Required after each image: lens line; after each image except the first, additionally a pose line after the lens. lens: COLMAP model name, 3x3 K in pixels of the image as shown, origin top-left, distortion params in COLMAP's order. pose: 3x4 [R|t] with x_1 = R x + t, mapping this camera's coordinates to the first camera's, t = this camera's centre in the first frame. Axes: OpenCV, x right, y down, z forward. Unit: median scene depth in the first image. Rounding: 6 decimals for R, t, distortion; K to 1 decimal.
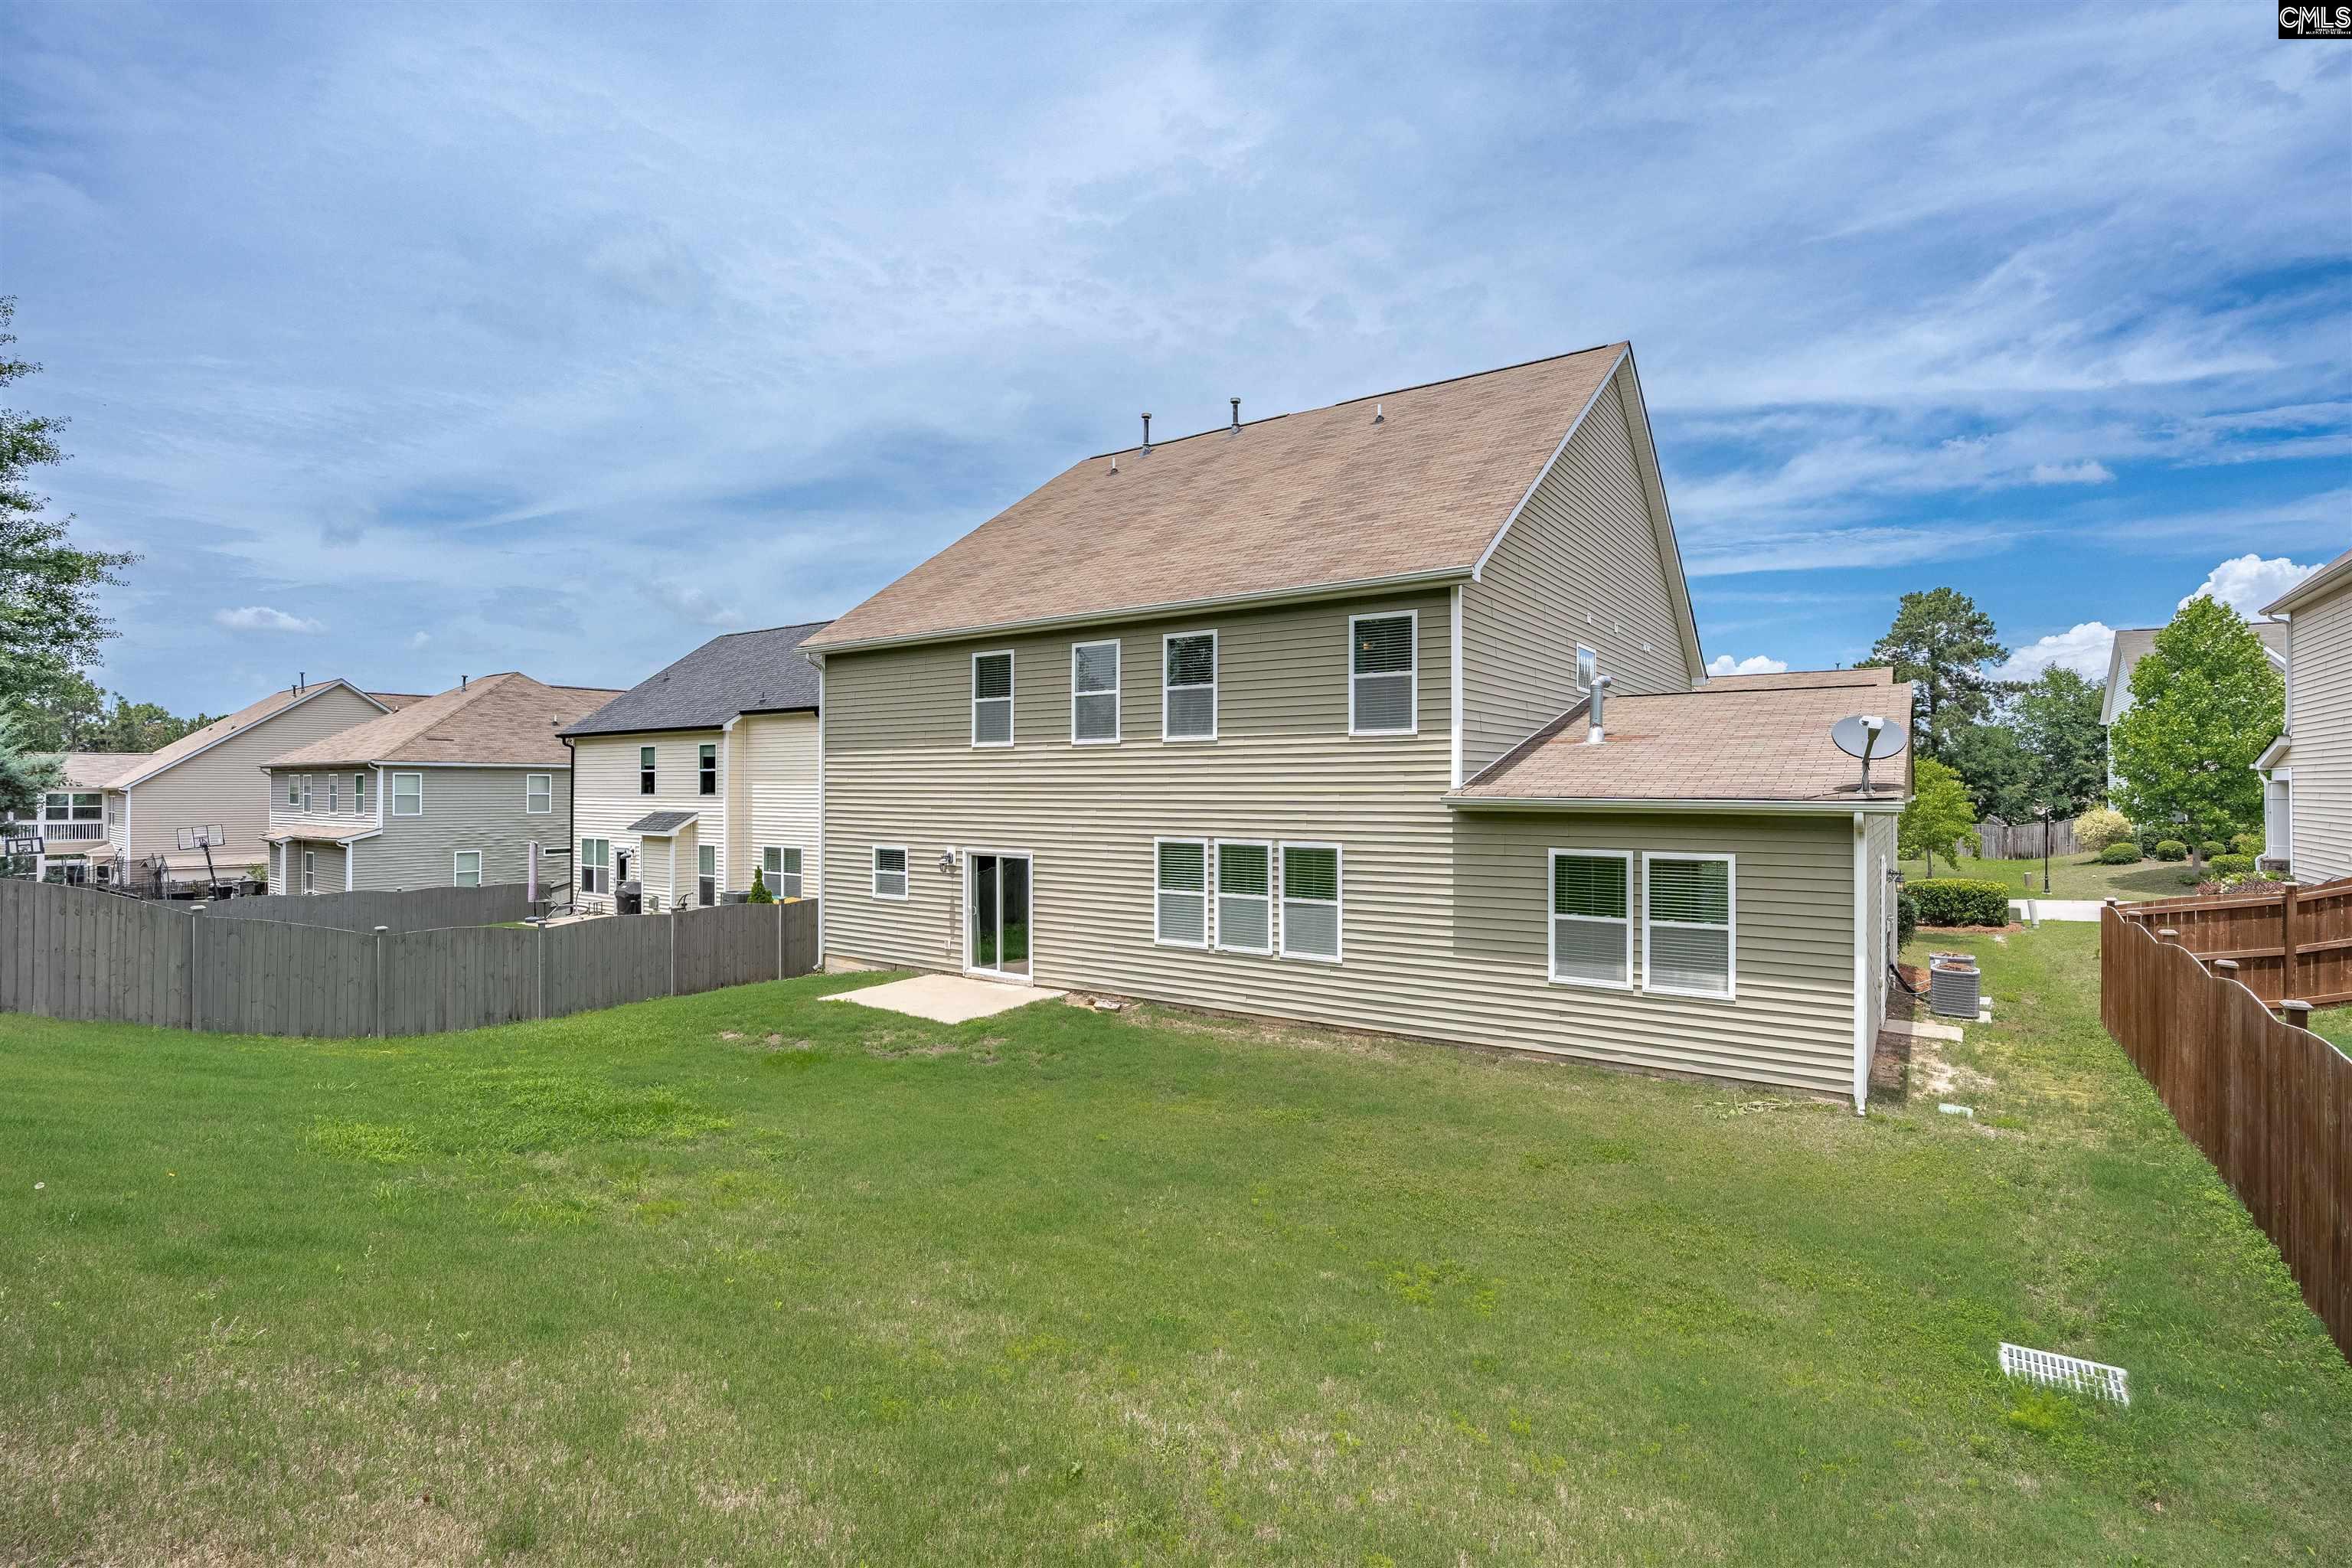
lens RADIAL K [[1087.4, 0, 1176.0], [0, 1087.4, 784.0], [0, 0, 1]] dist [-0.020229, 0.000675]
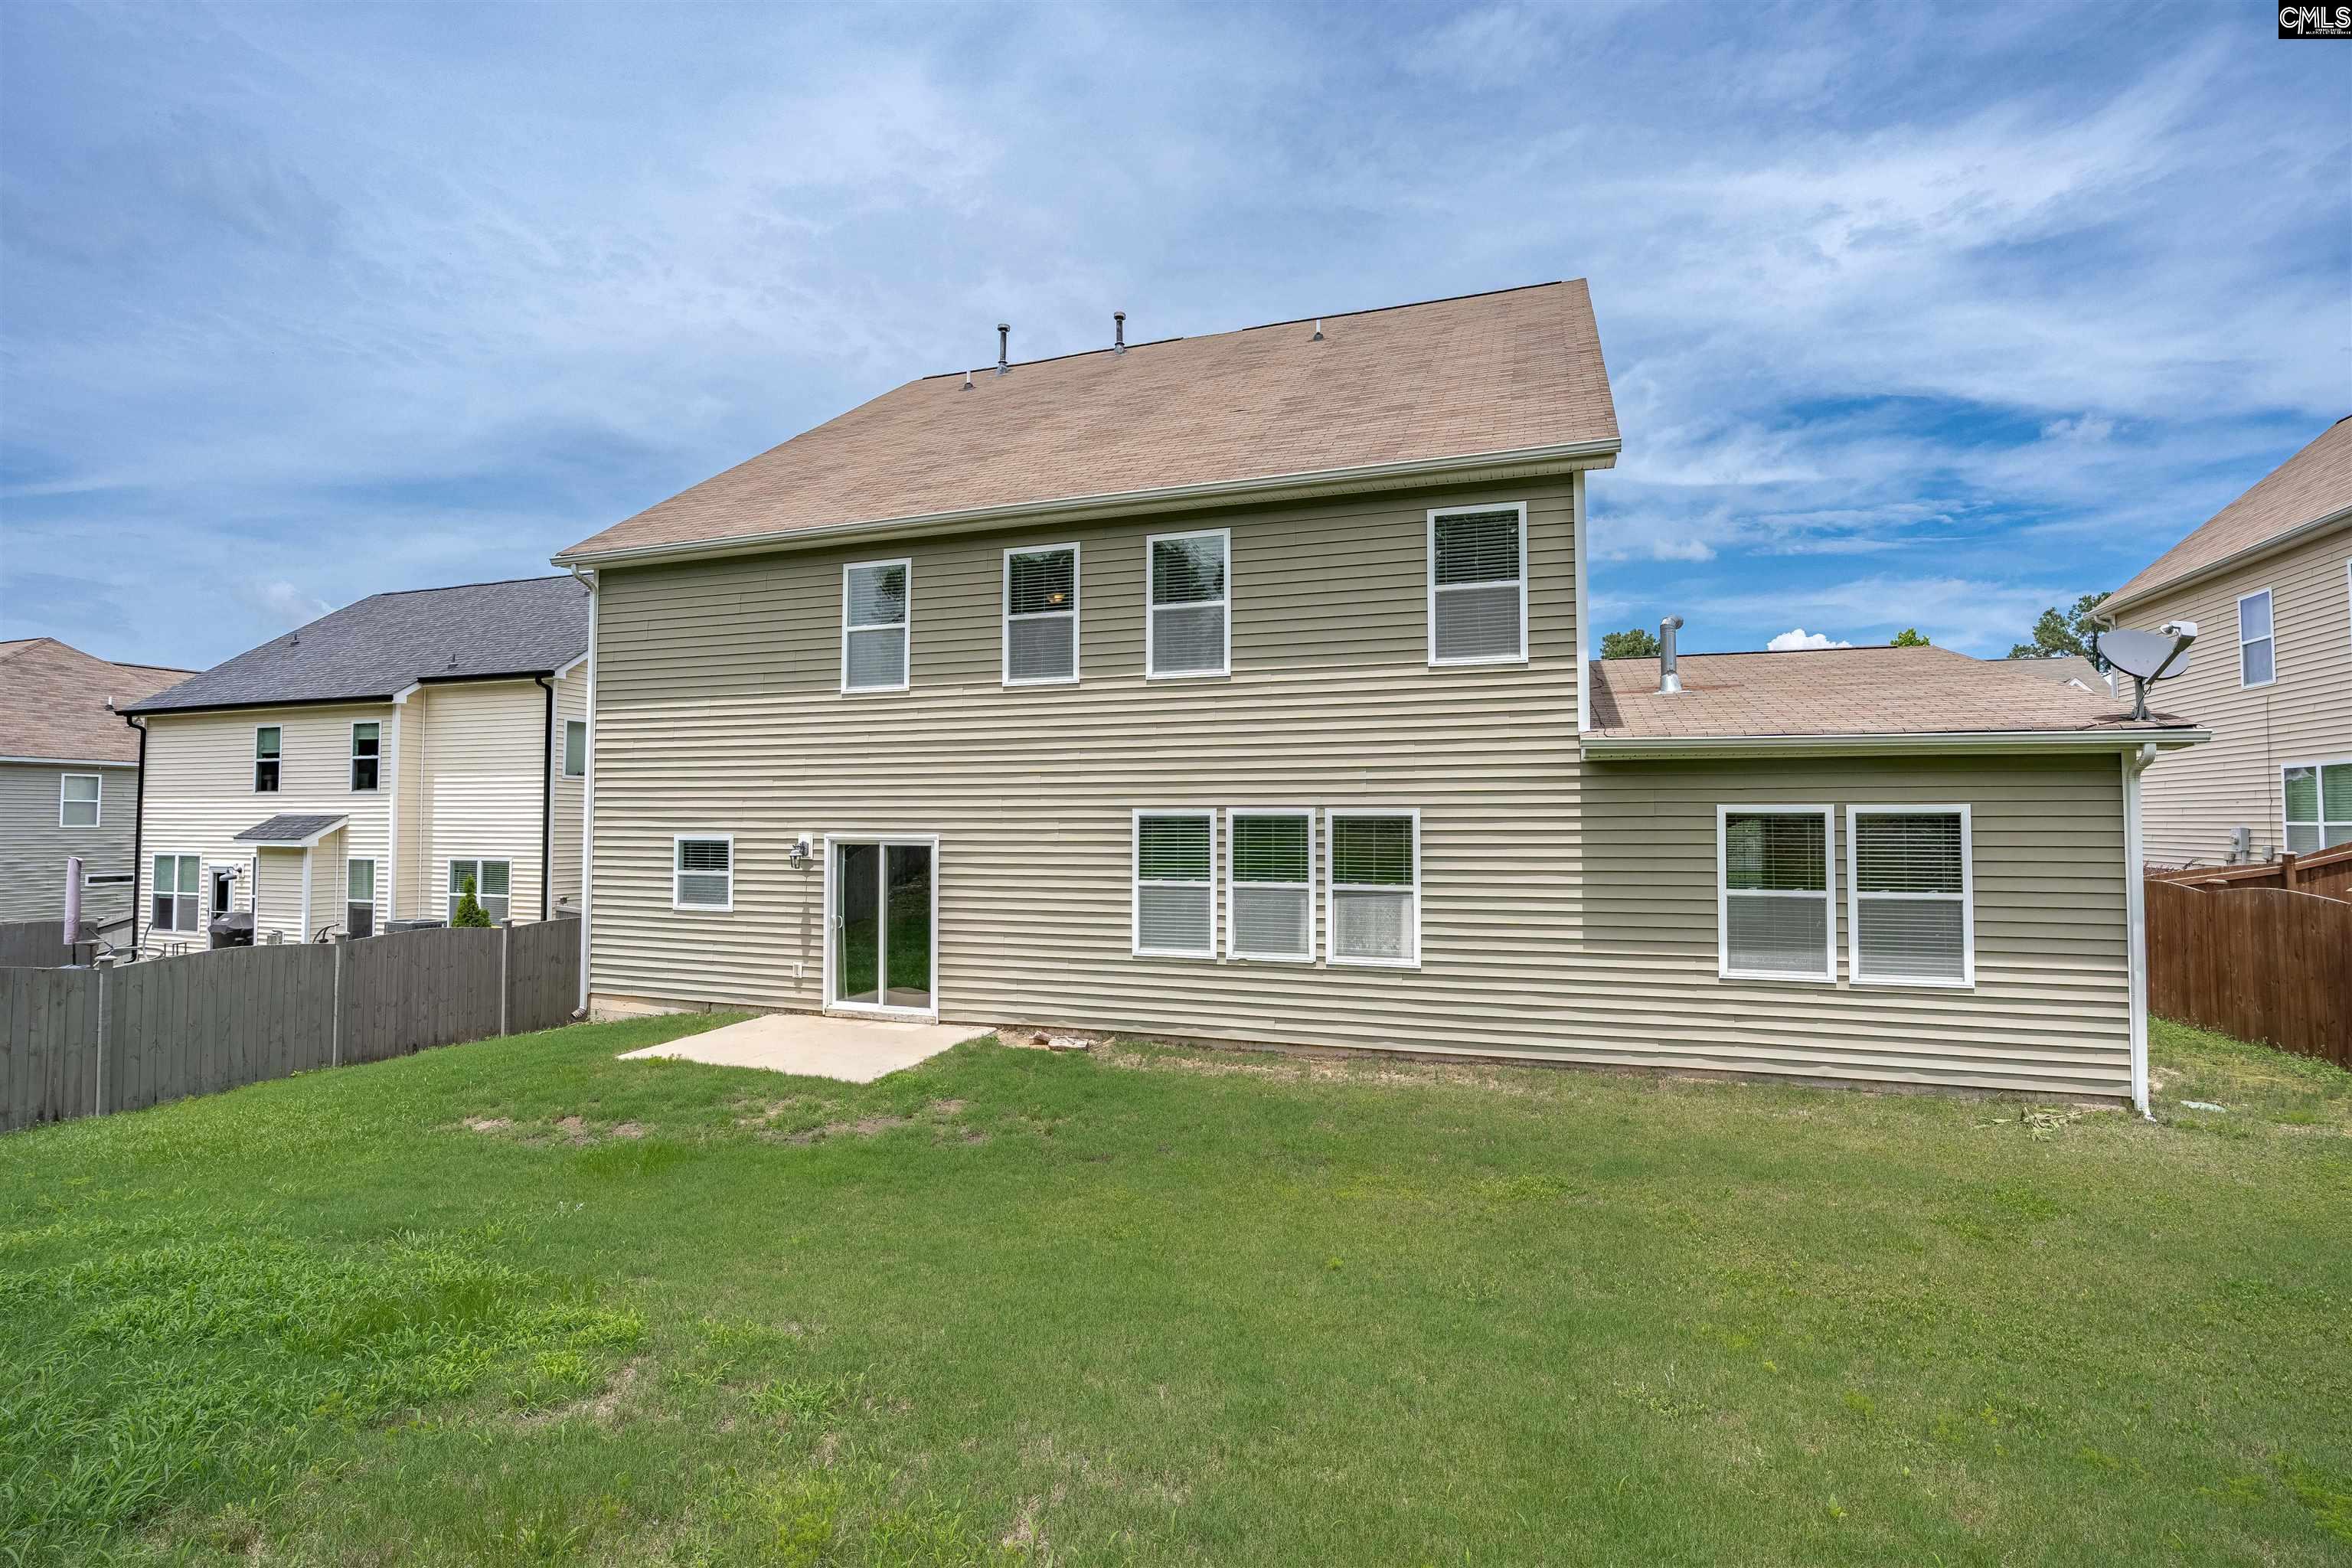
lens RADIAL K [[1087.4, 0, 1176.0], [0, 1087.4, 784.0], [0, 0, 1]] dist [-0.020229, 0.000675]
pose [[0.962894, 0.010972, 0.269657, -0.164844], [-0.001768, 0.999408, -0.034353, 0.049451], [-0.269874, 0.032601, 0.962344, 0.247547]]
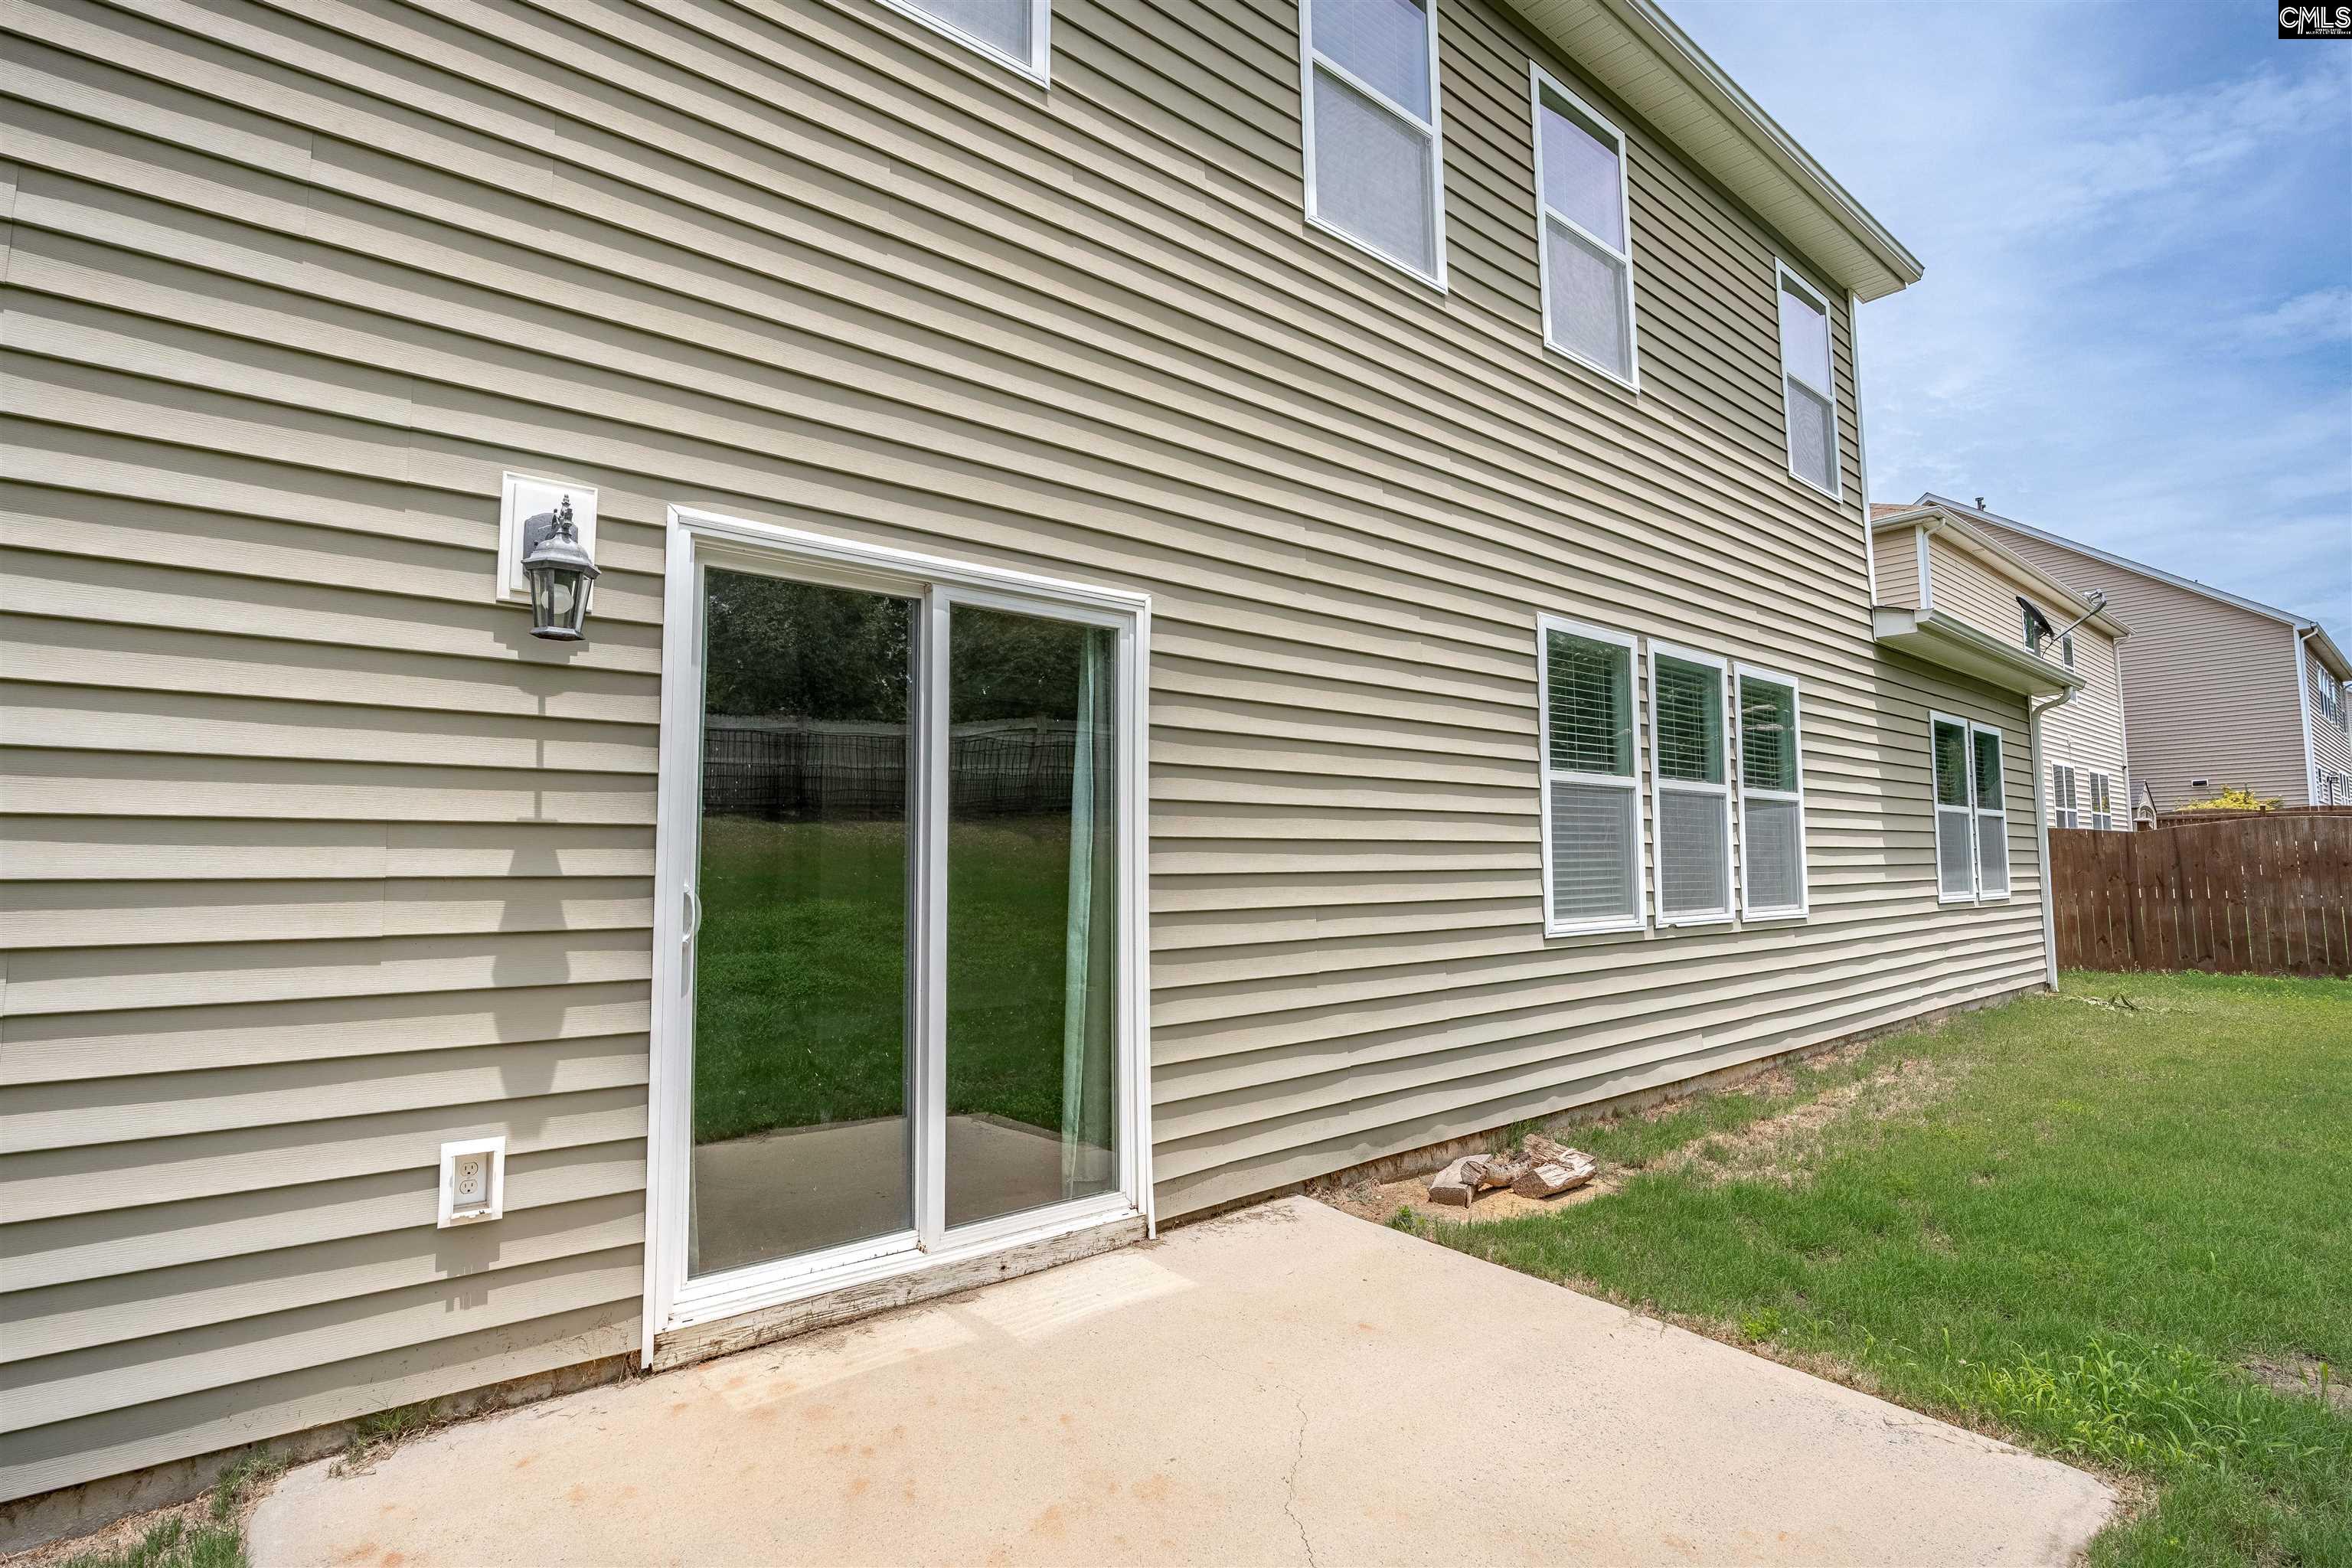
lens RADIAL K [[1087.4, 0, 1176.0], [0, 1087.4, 784.0], [0, 0, 1]] dist [-0.020229, 0.000675]
pose [[0.287502, 0.074666, 0.954865, -0.315577], [0.007992, 0.996735, -0.080346, 0.109831], [-0.957747, 0.030730, 0.285967, 0.878422]]
